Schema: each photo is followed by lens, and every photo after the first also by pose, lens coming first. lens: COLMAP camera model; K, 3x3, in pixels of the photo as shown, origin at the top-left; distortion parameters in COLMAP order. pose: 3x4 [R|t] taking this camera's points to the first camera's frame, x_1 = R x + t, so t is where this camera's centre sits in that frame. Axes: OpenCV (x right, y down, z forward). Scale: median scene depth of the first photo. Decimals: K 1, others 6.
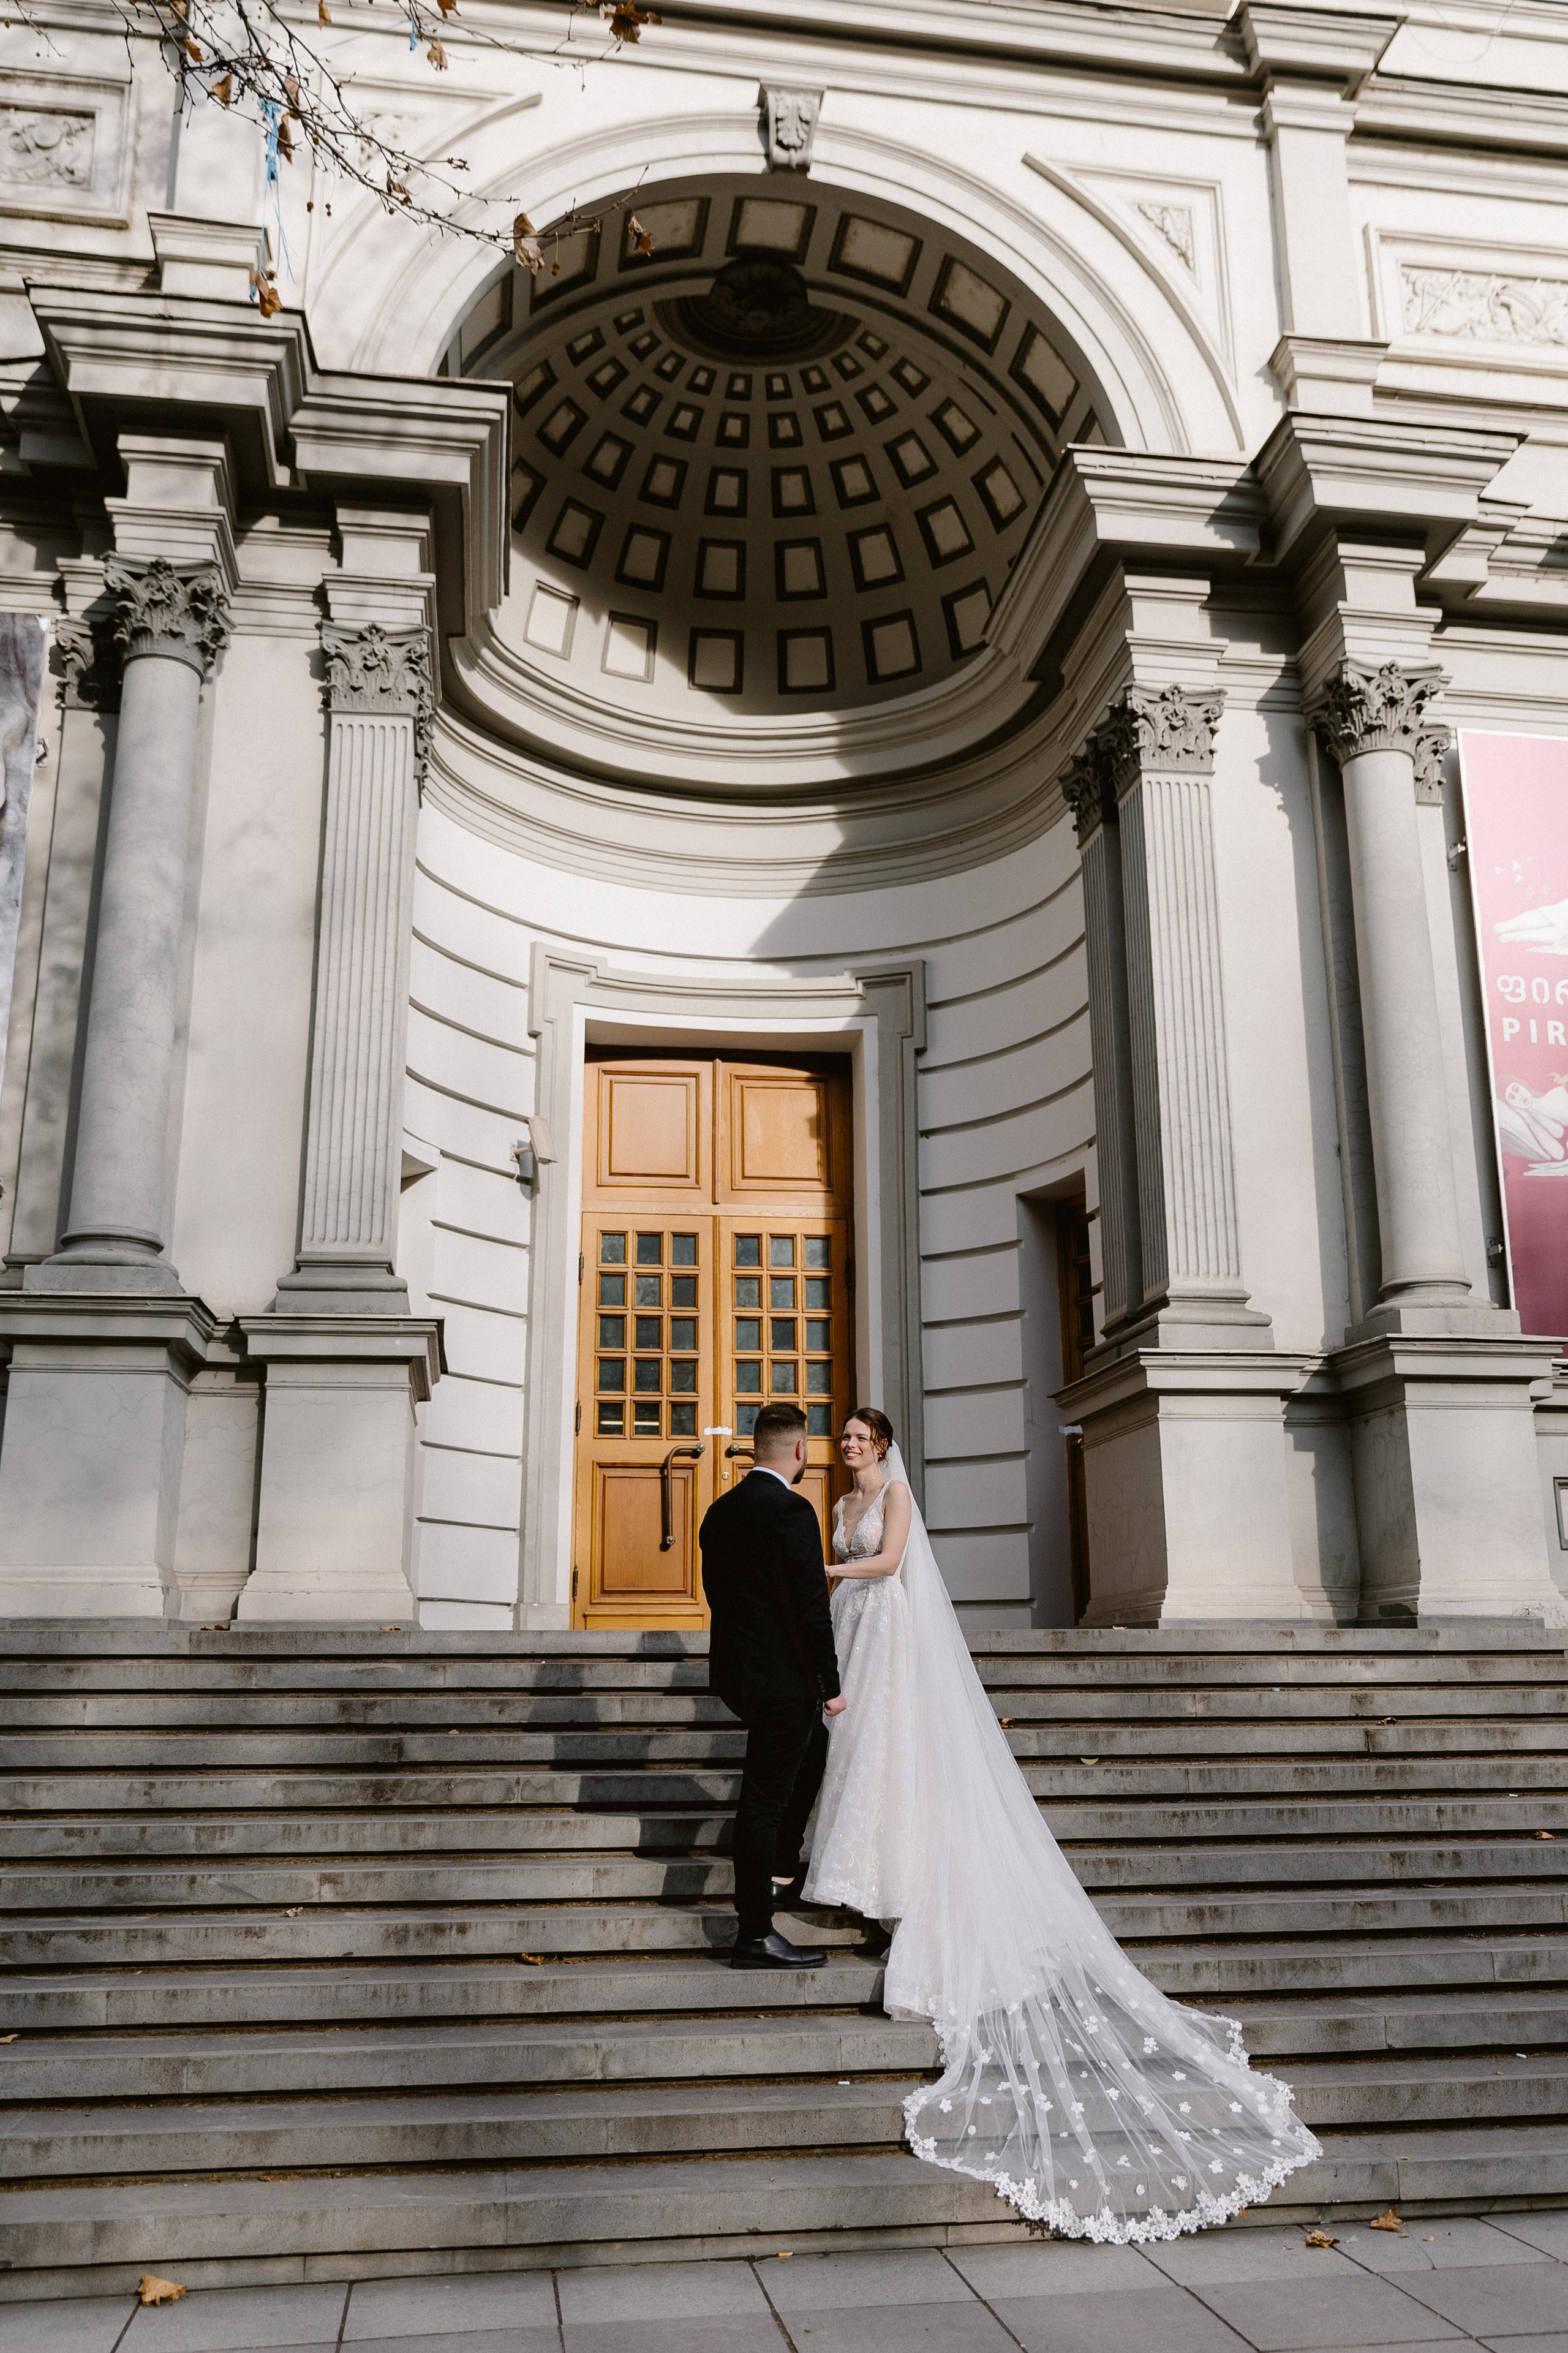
lens RADIAL K [[1912.9, 0, 784.0], [0, 1912.9, 1176.5], [0, 0, 1]] dist [-0.004577, -0.000661]
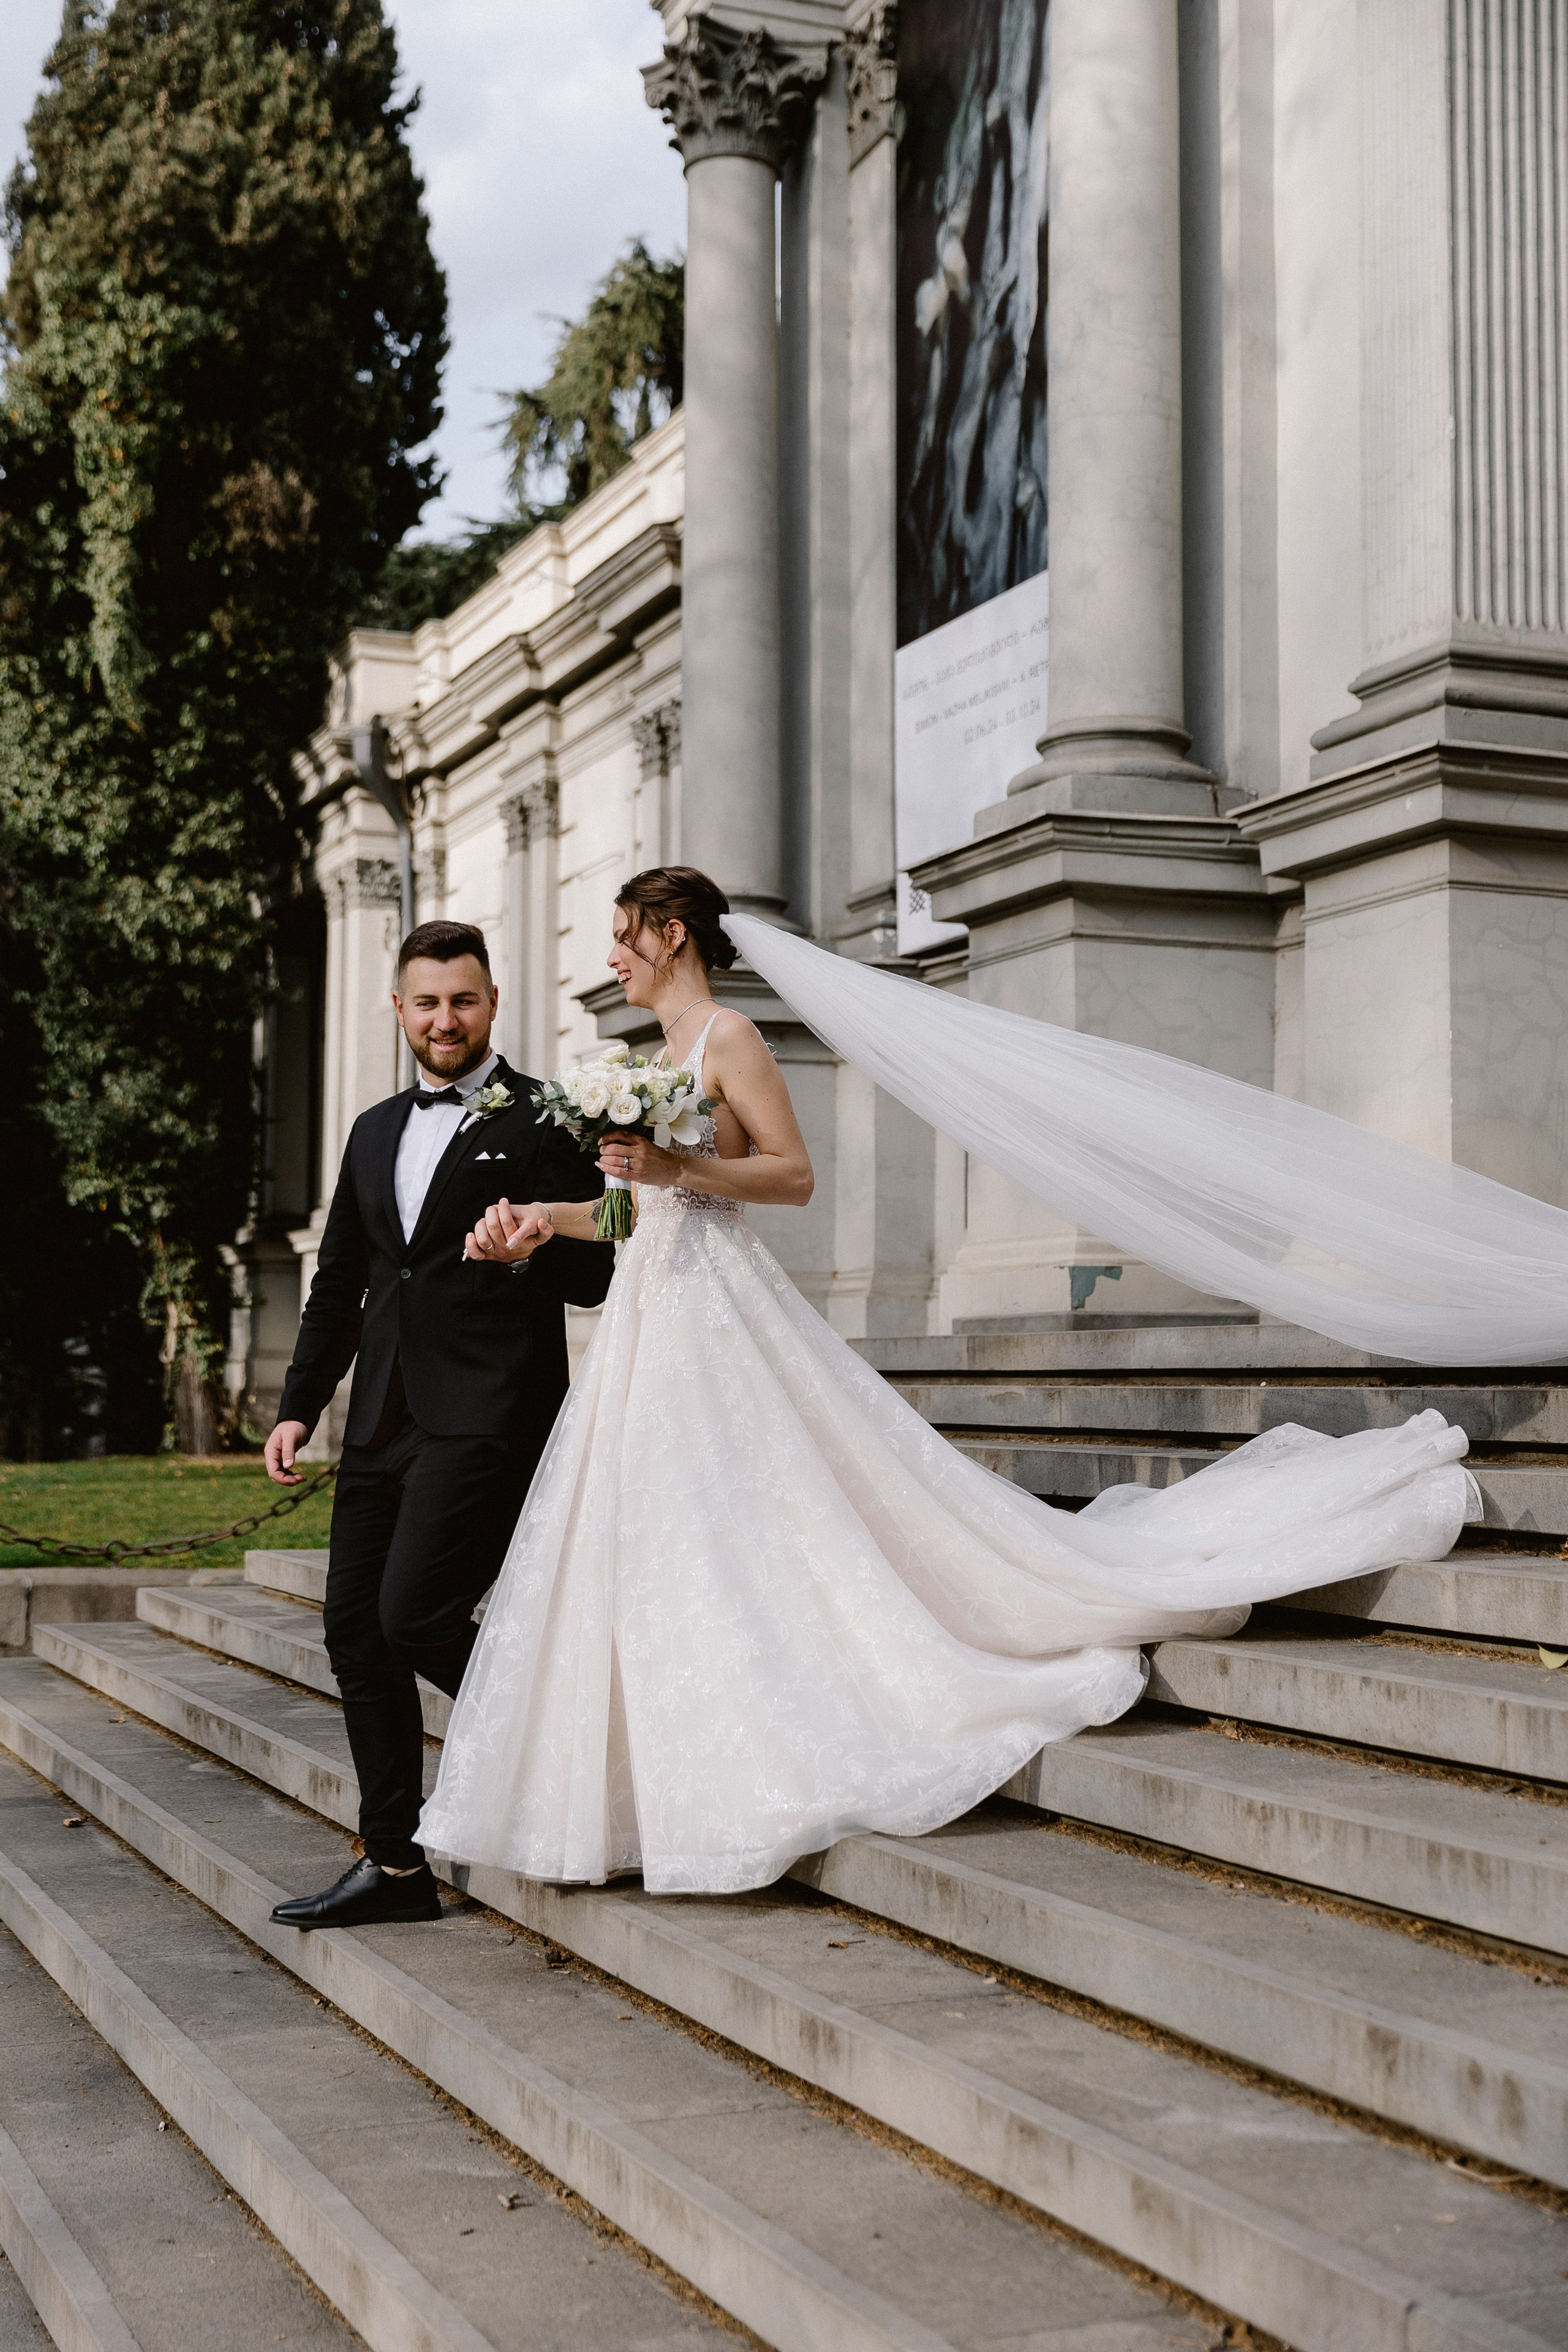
lens RADIAL K [[2916.6, 0, 733.2], [0, 2916.6, 1174.4], [0, 0, 1]] dist [0.007372, 0.000192]
pose [[0.235270, -0.063806, -0.969833, 0.470376], [0.241015, 0.970506, -0.005383, 0.127635], [0.941573, -0.232478, 0.243709, 0.519835]]
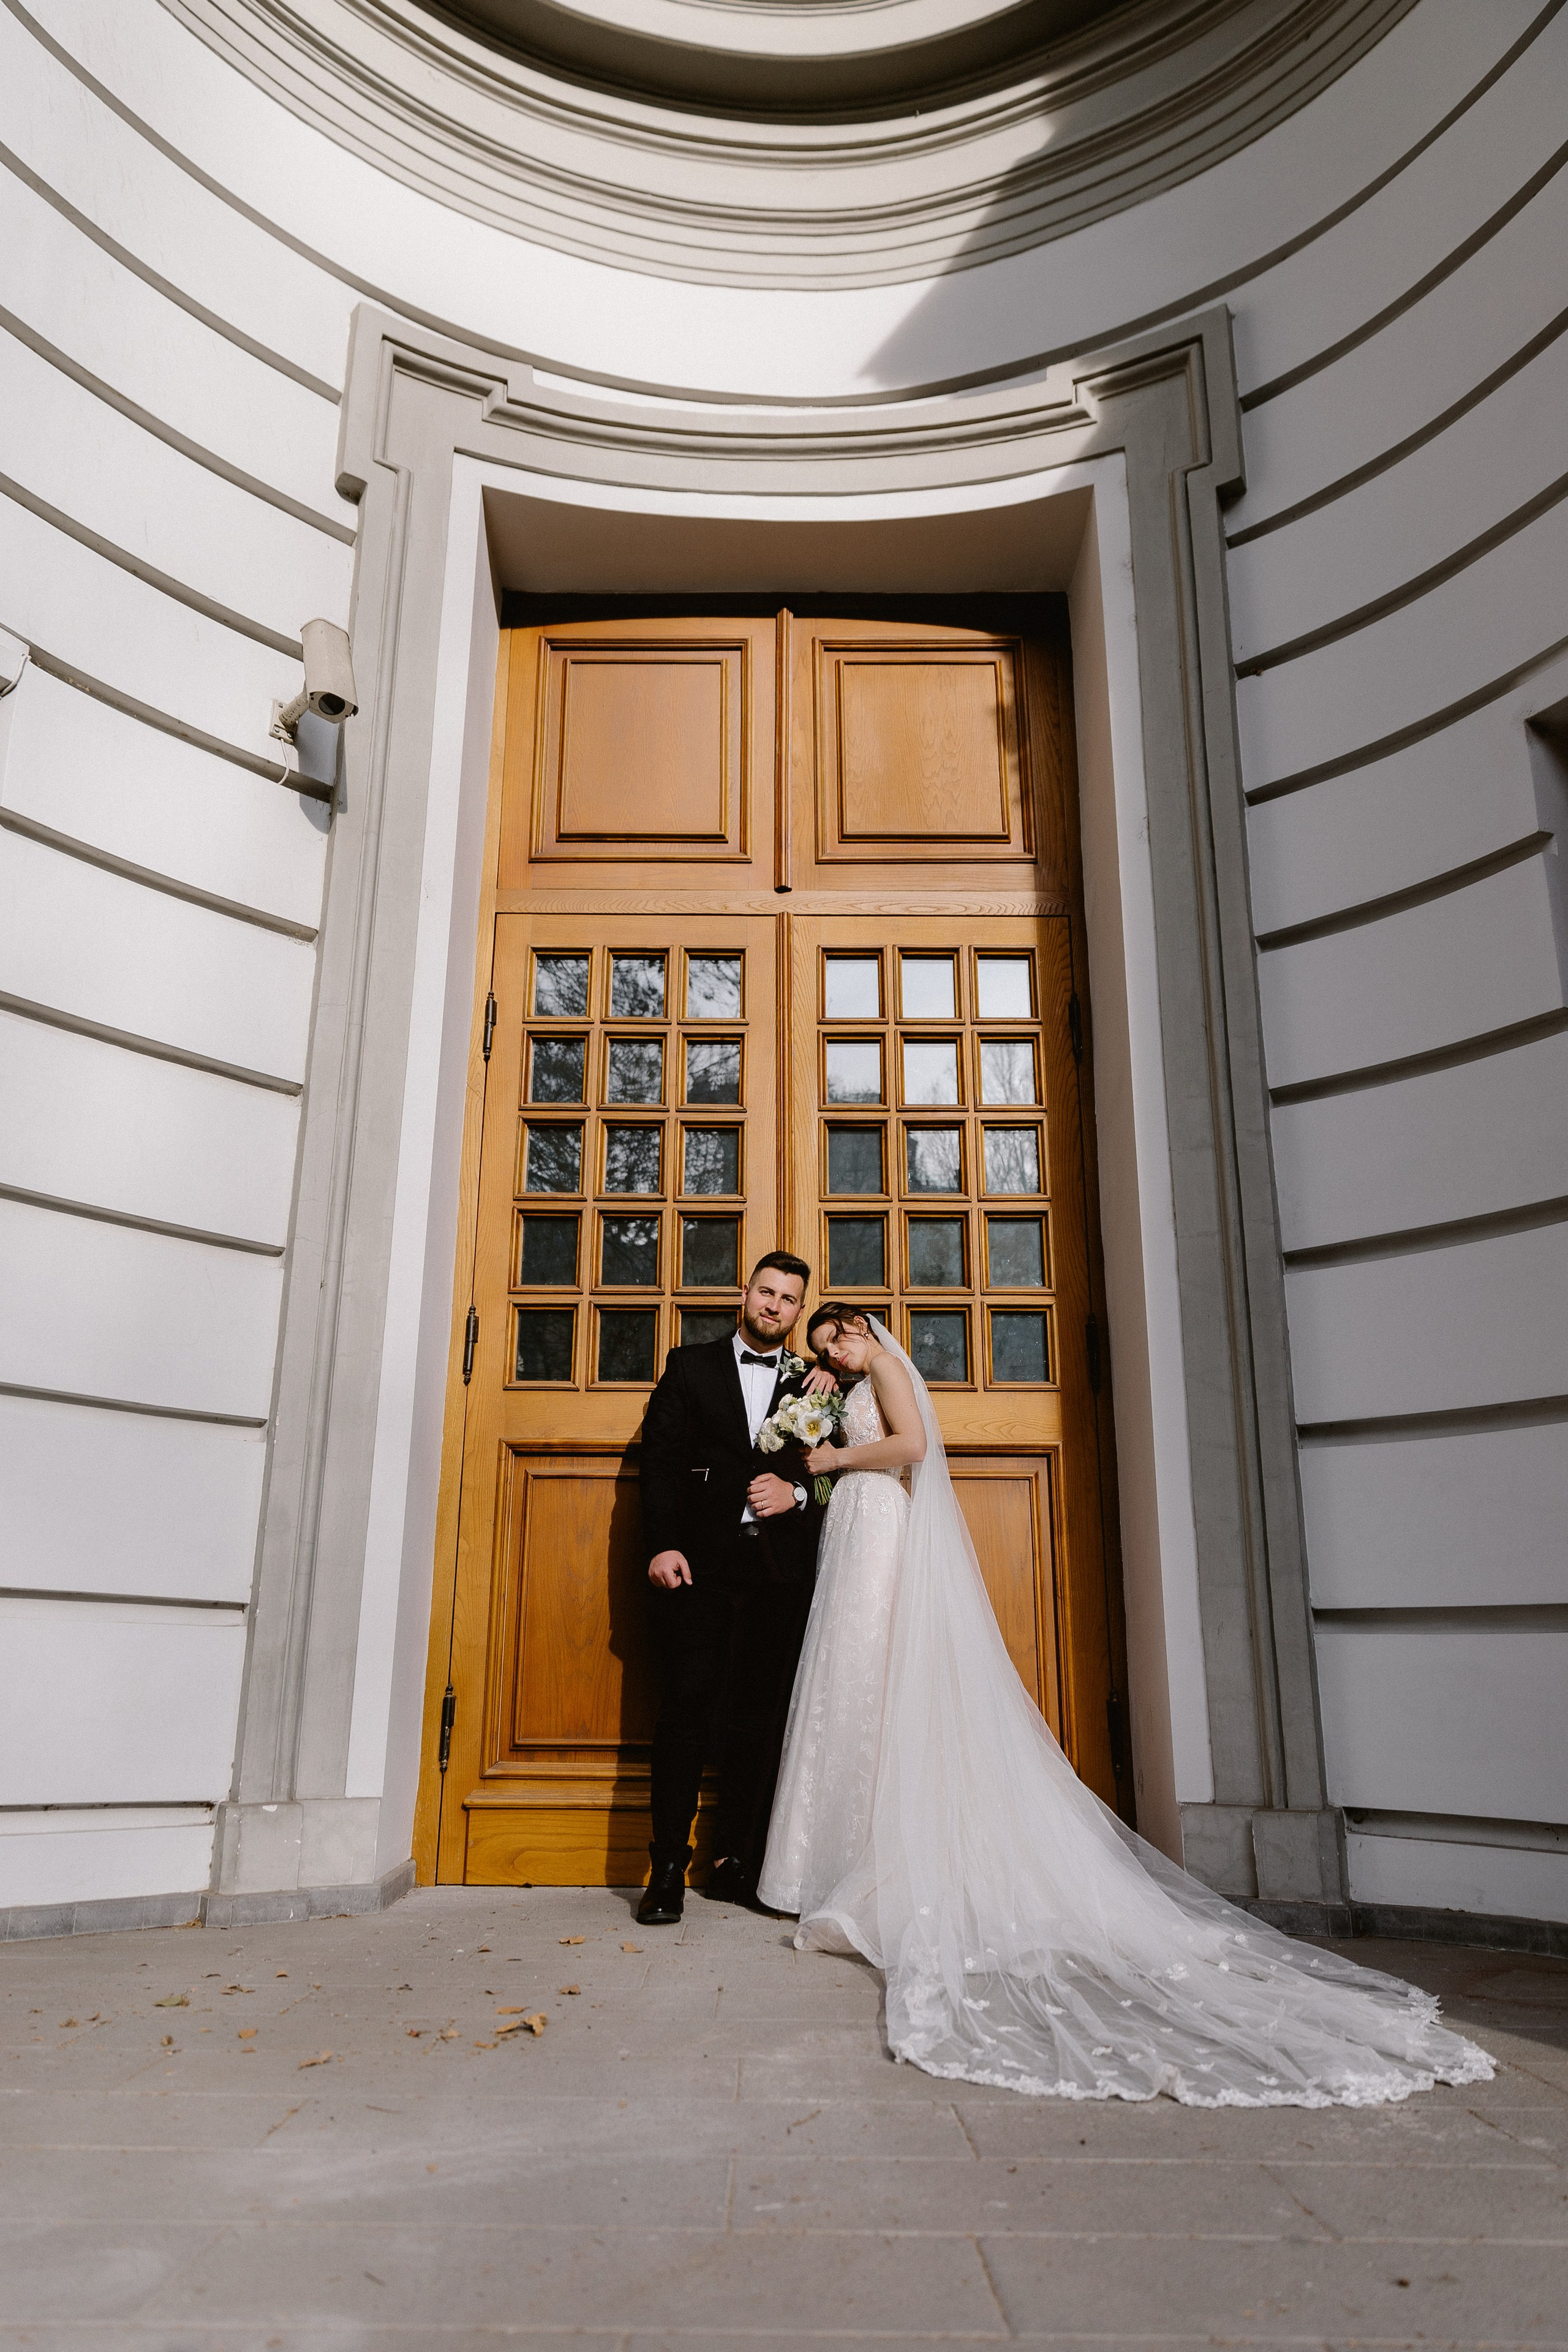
lens RADIAL K [[1564.0, 0, 773.8], [0, 1564.0, 1218.1], [0, 0, 1]] dist [0.023869, -0.000343]
pose [[0.989082, -0.028705, -0.144547, 0.019141], [0.024867, 0.999290, -0.028288, 0.133788], [0.145256, 0.024385, 0.989094, 0.796937]]
